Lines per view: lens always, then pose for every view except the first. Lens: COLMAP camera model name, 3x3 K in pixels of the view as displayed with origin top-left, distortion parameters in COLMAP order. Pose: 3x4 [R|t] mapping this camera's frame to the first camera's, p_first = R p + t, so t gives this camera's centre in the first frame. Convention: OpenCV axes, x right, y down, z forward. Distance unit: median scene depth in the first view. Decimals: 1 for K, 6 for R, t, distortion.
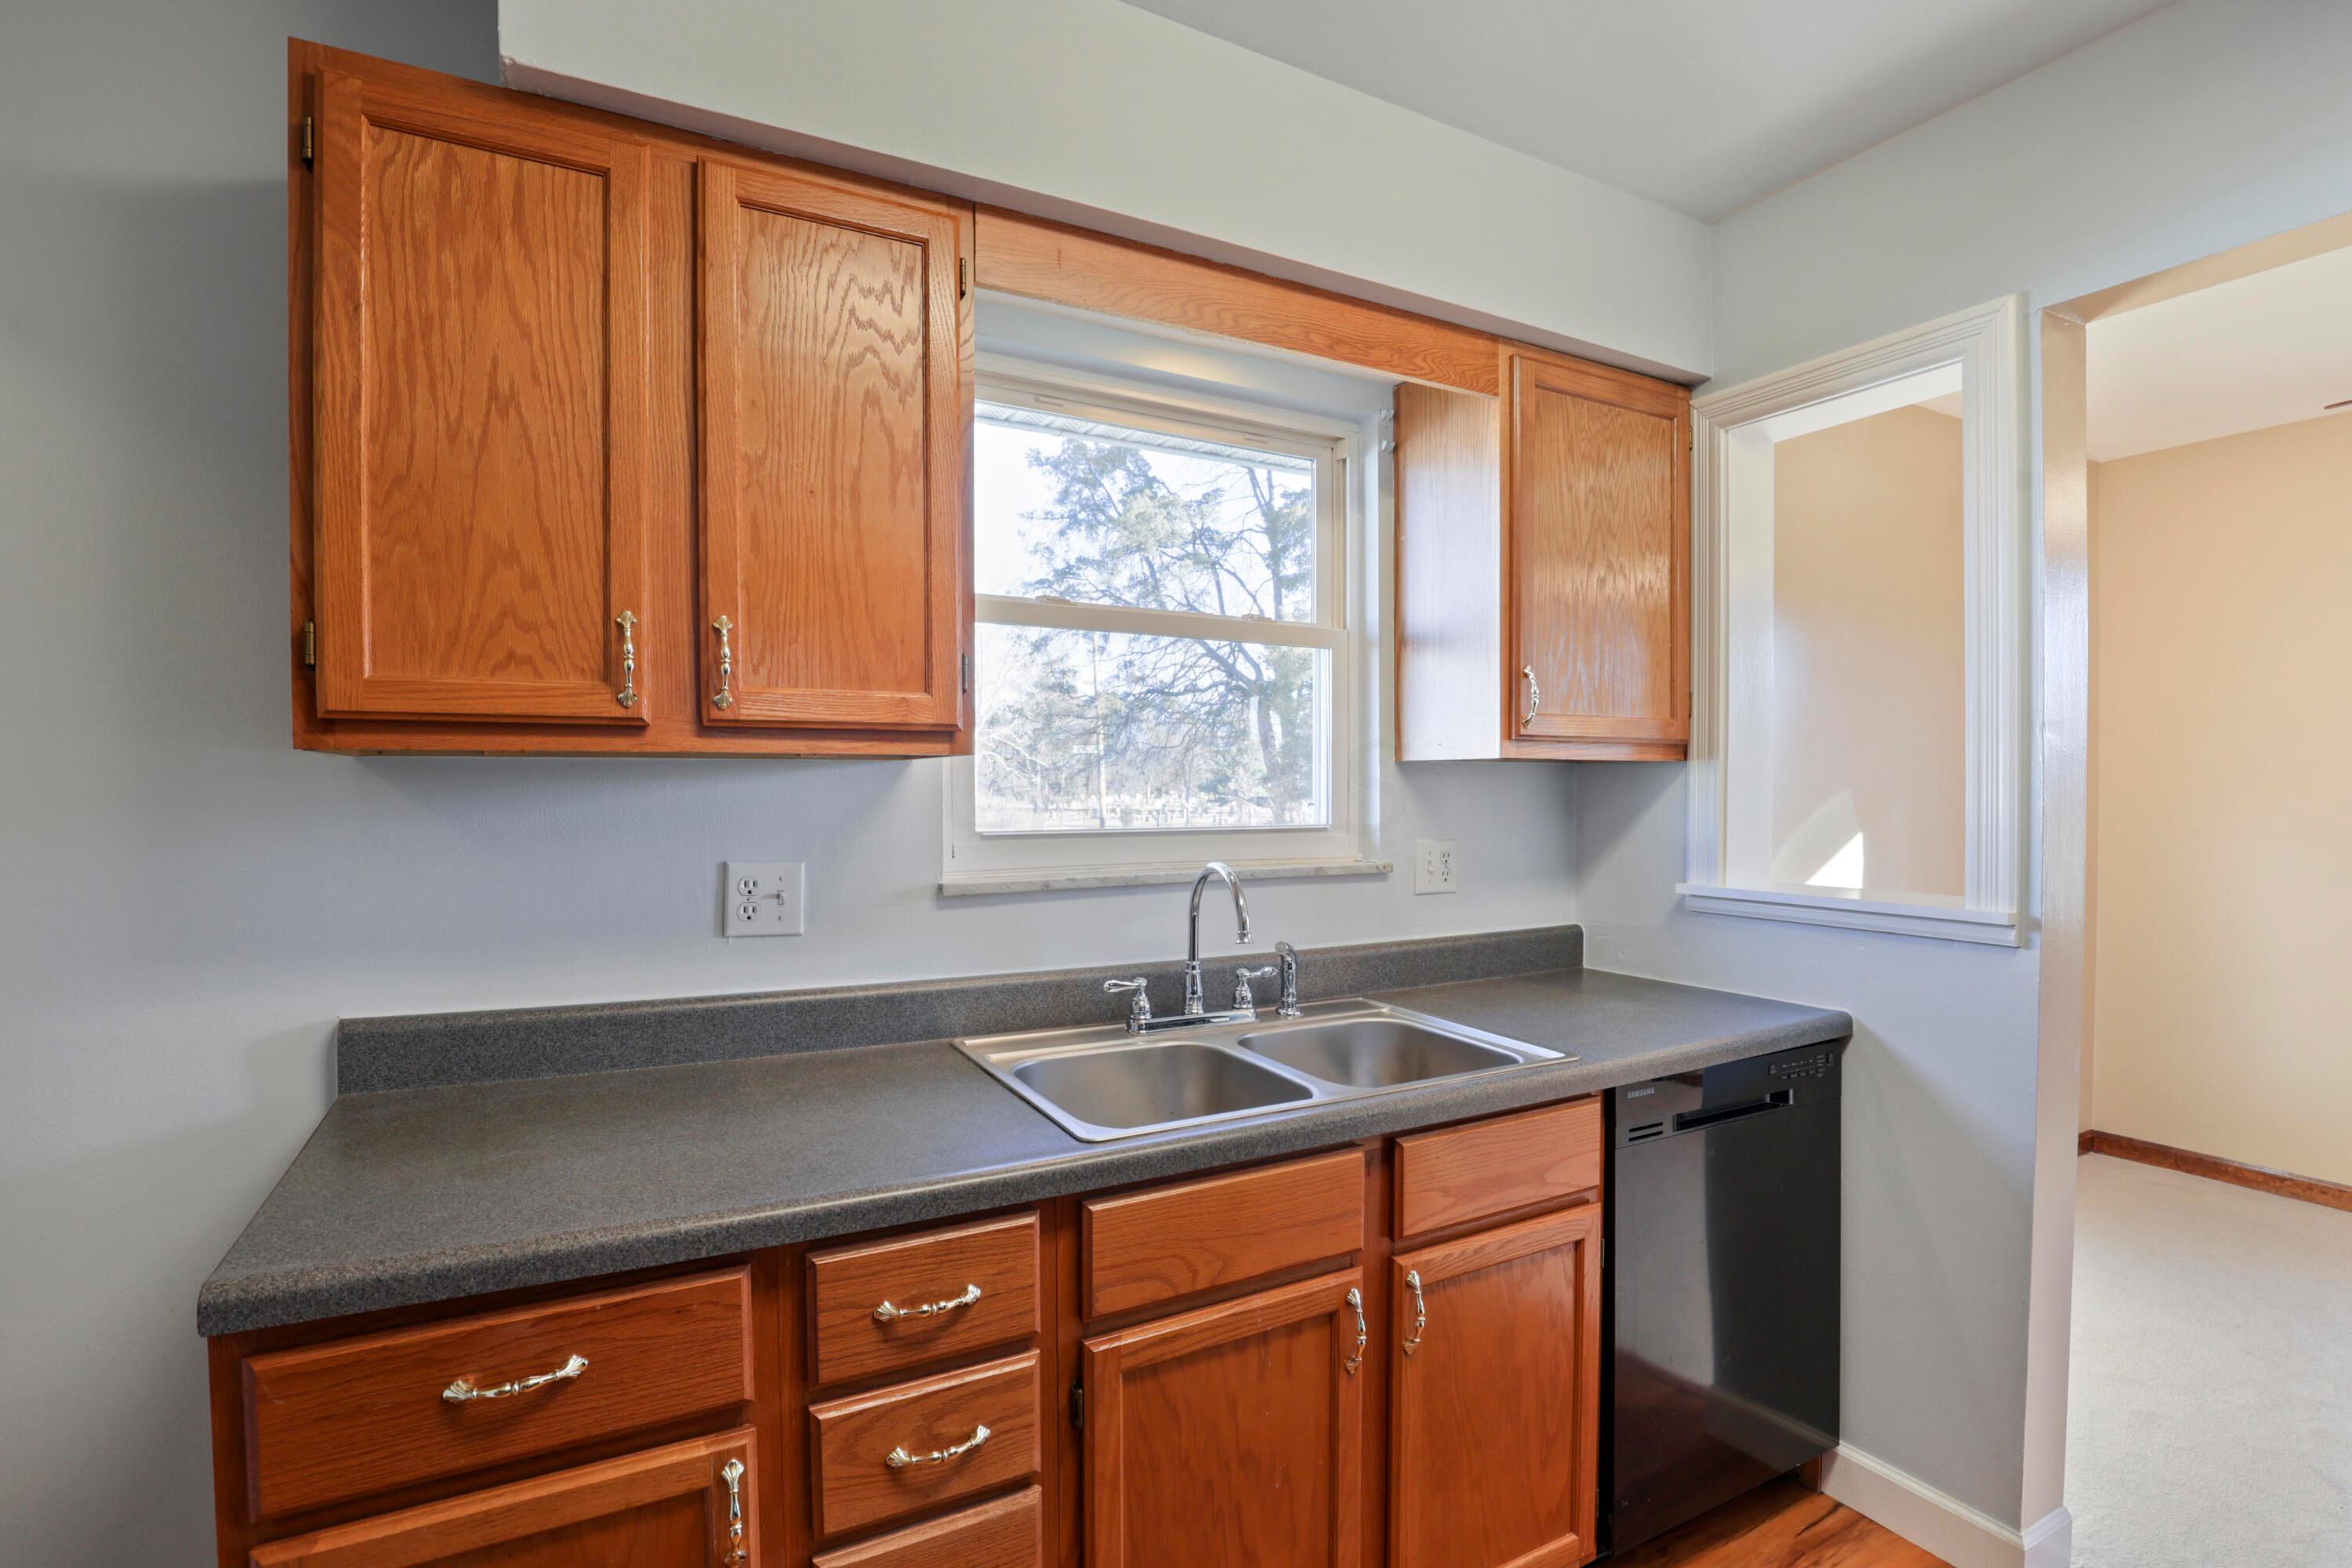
lens RADIAL K [[1119.1, 0, 1185.2], [0, 1119.1, 799.3], [0, 0, 1]] dist [-0.018955, 0.000209]
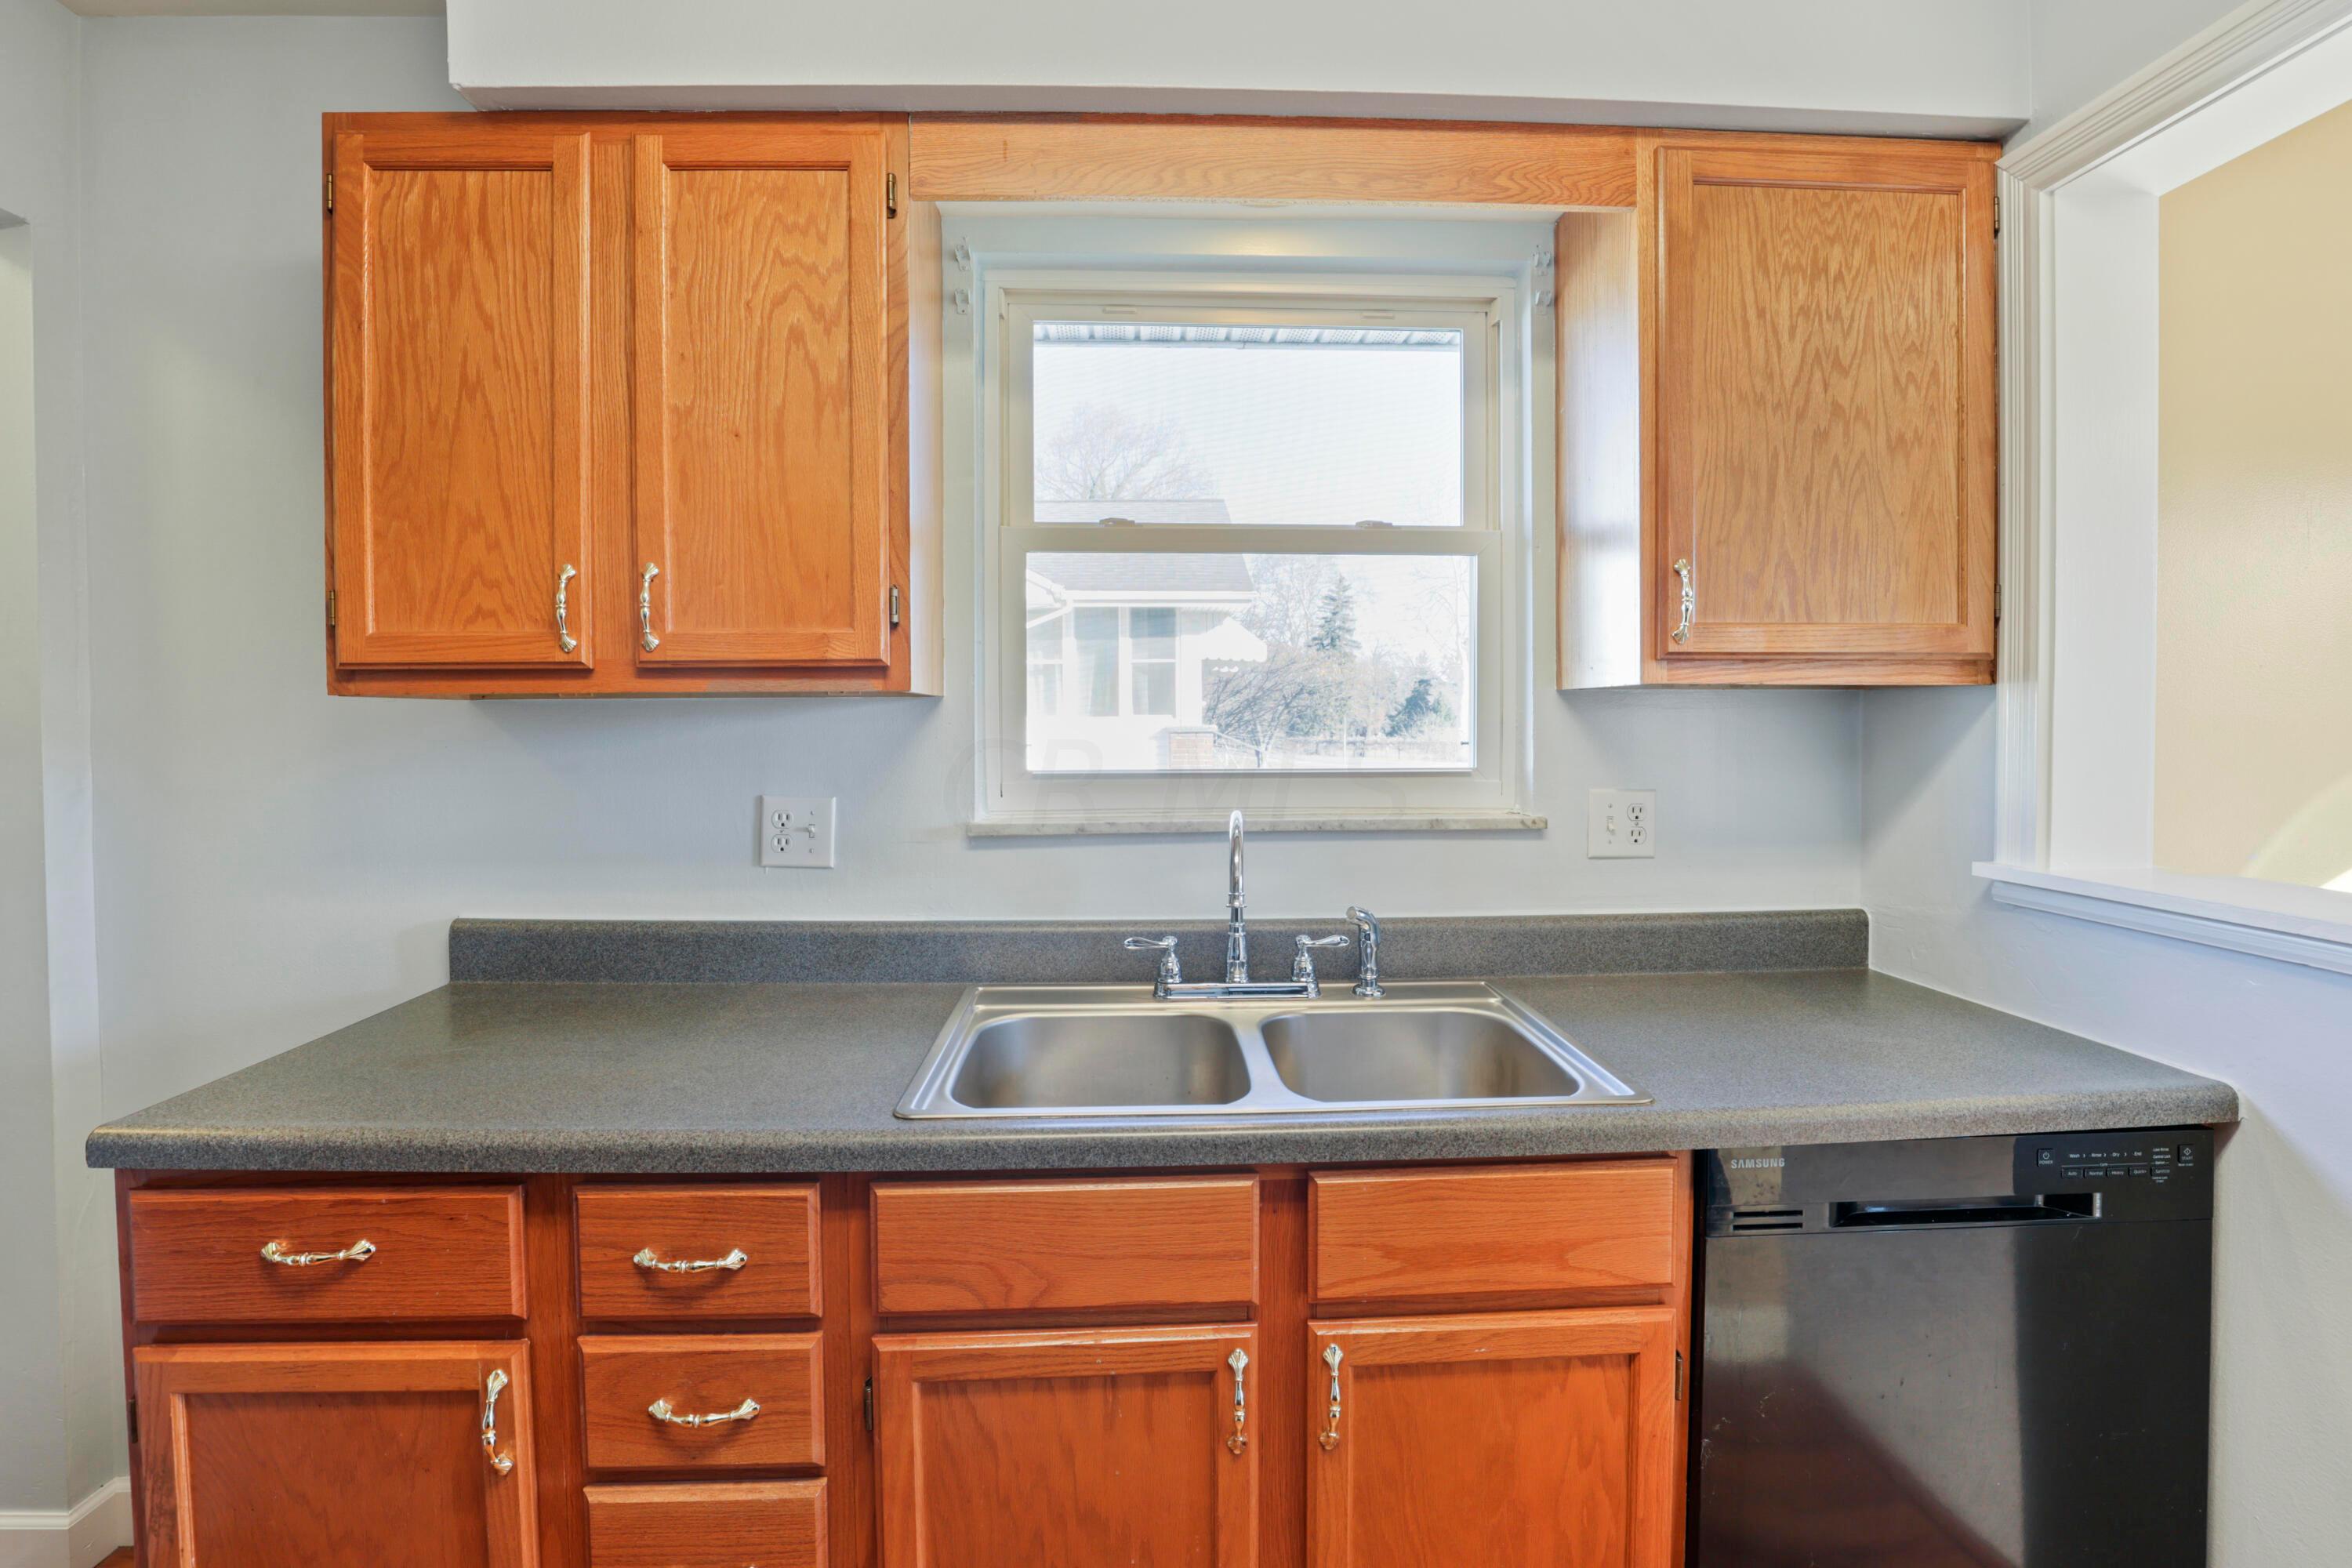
lens RADIAL K [[1108.2, 0, 1179.5], [0, 1108.2, 738.5], [0, 0, 1]] dist [-0.022109, -0.000401]
pose [[0.896959, 0.004272, -0.442094, 0.447546], [-0.002410, 0.999986, 0.004772, -0.004384], [0.442108, -0.003215, 0.896956, 0.259484]]
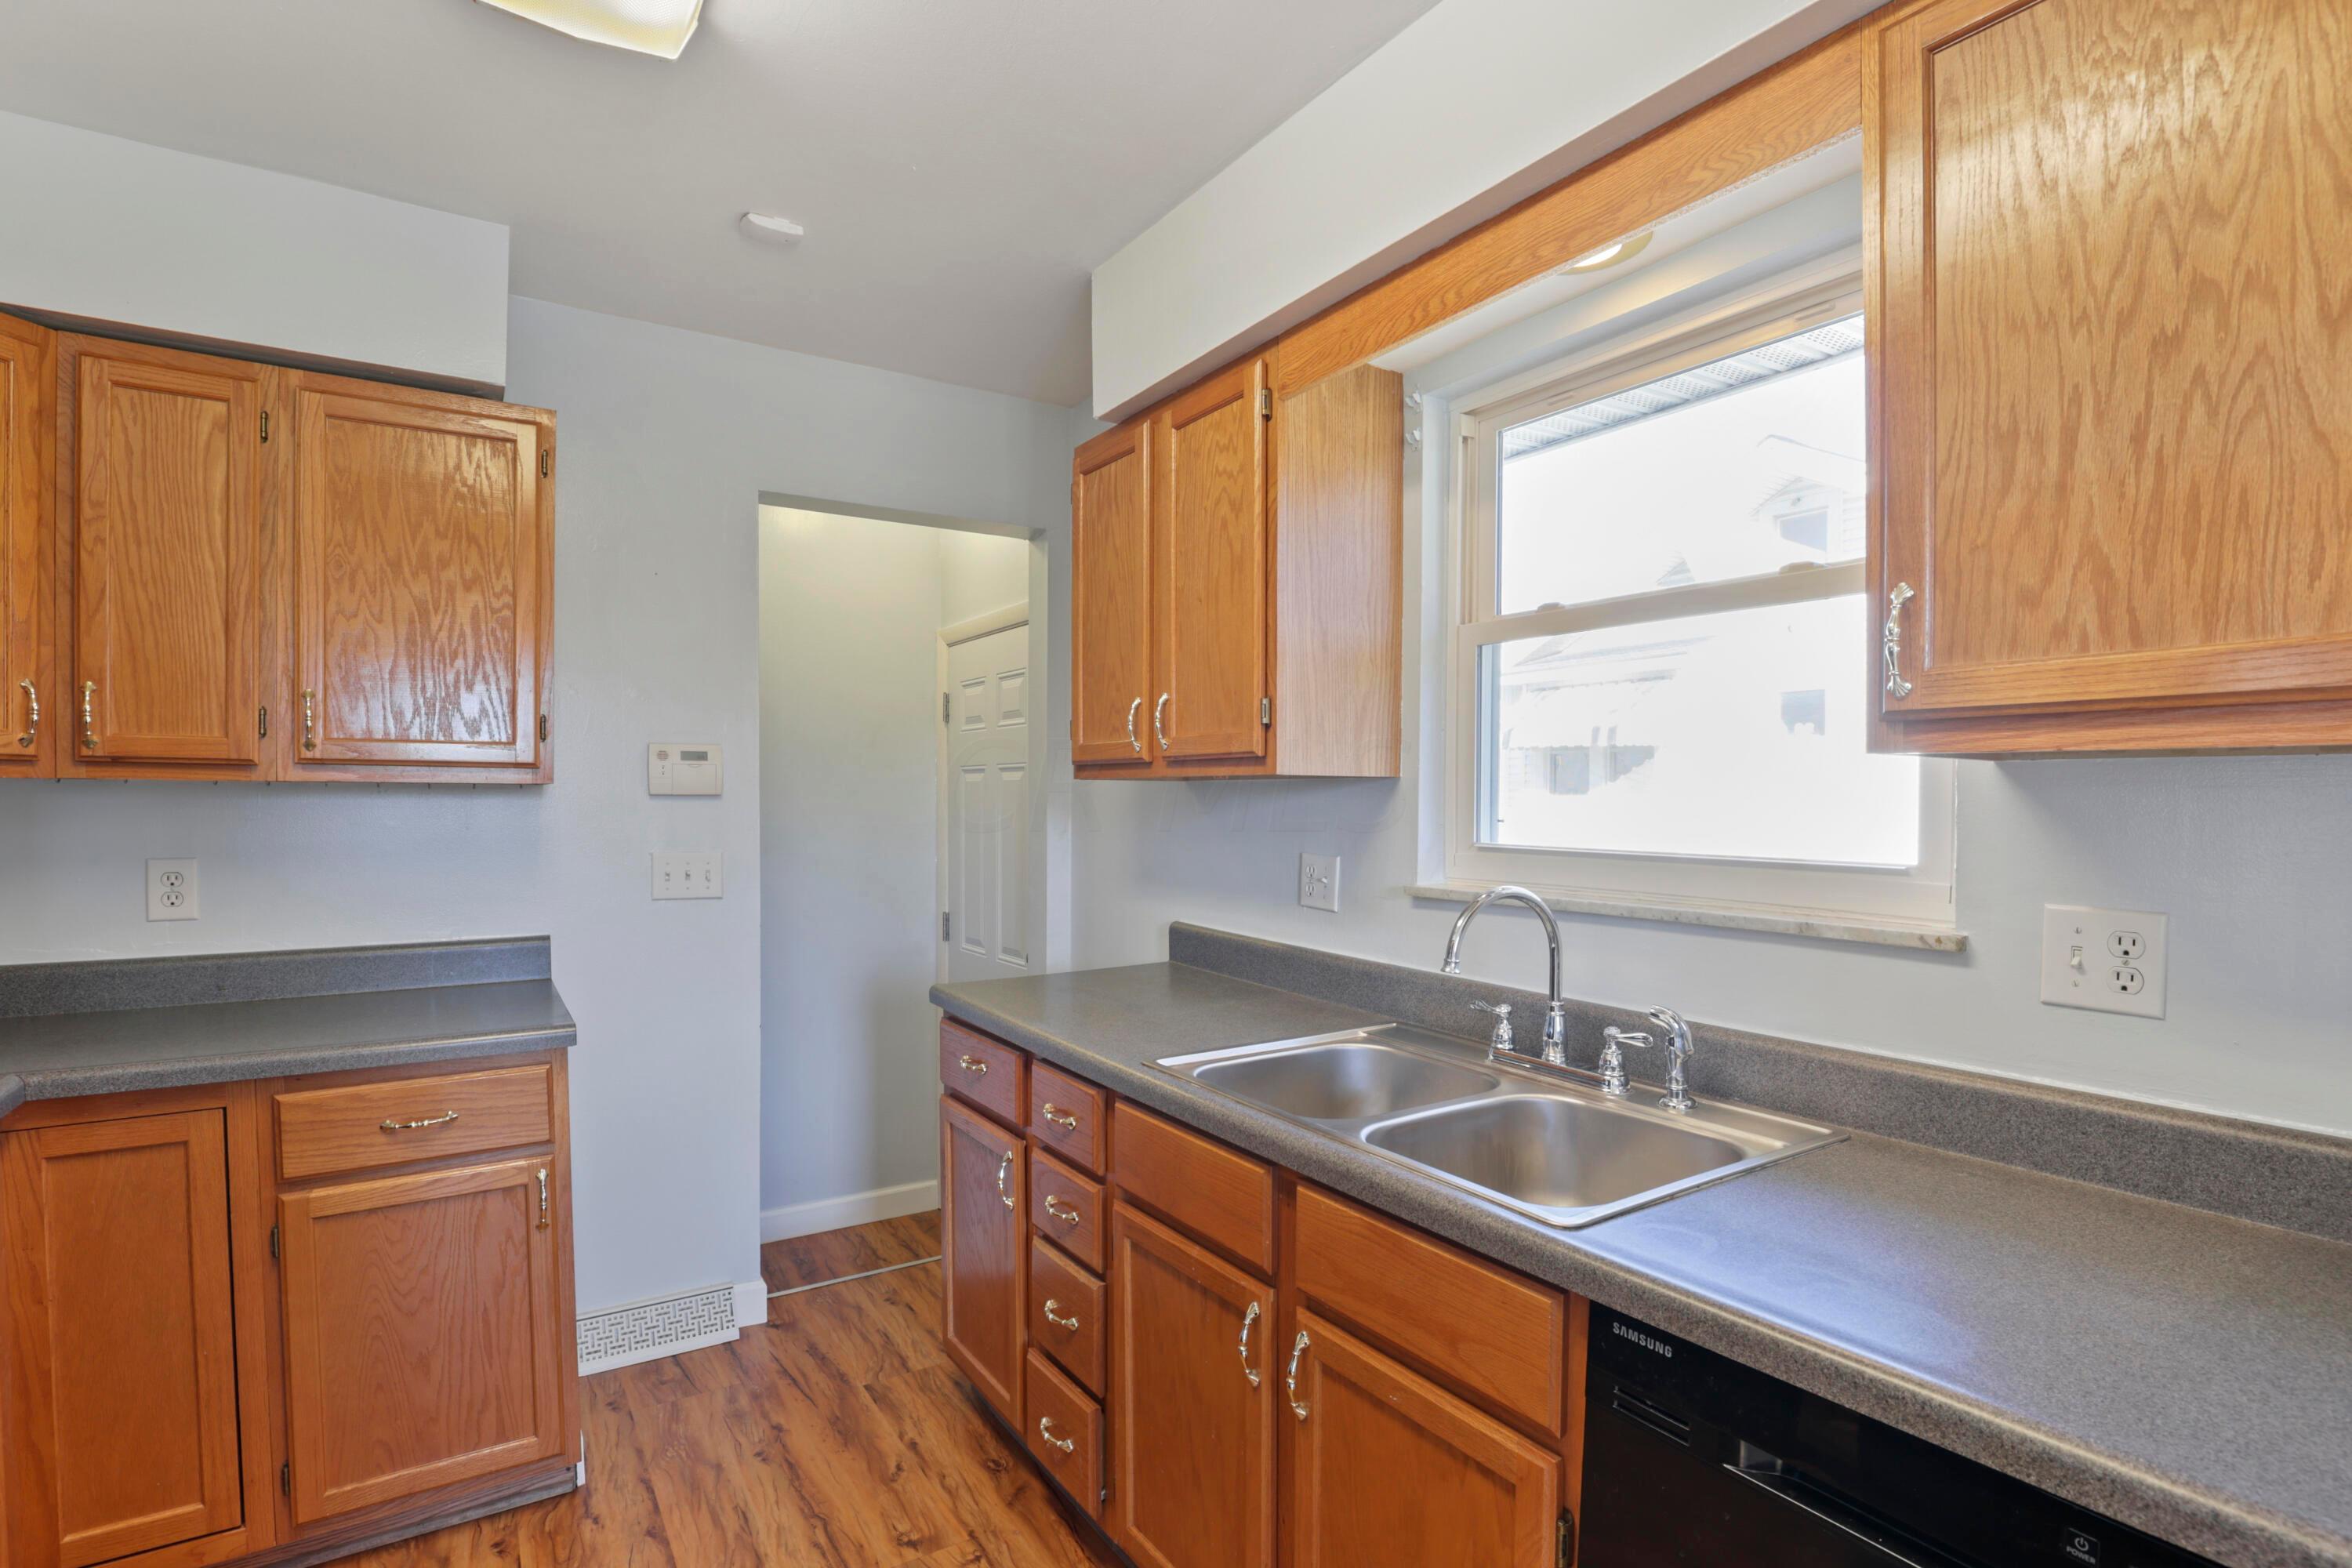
lens RADIAL K [[1128.7, 0, 1177.6], [0, 1128.7, 814.5], [0, 0, 1]] dist [-0.014142, 0.000172]
pose [[0.072627, 0.017772, -0.997201, 1.103204], [-0.017964, 0.999702, 0.016508, -0.013869], [0.997197, 0.016715, 0.072925, 0.816005]]
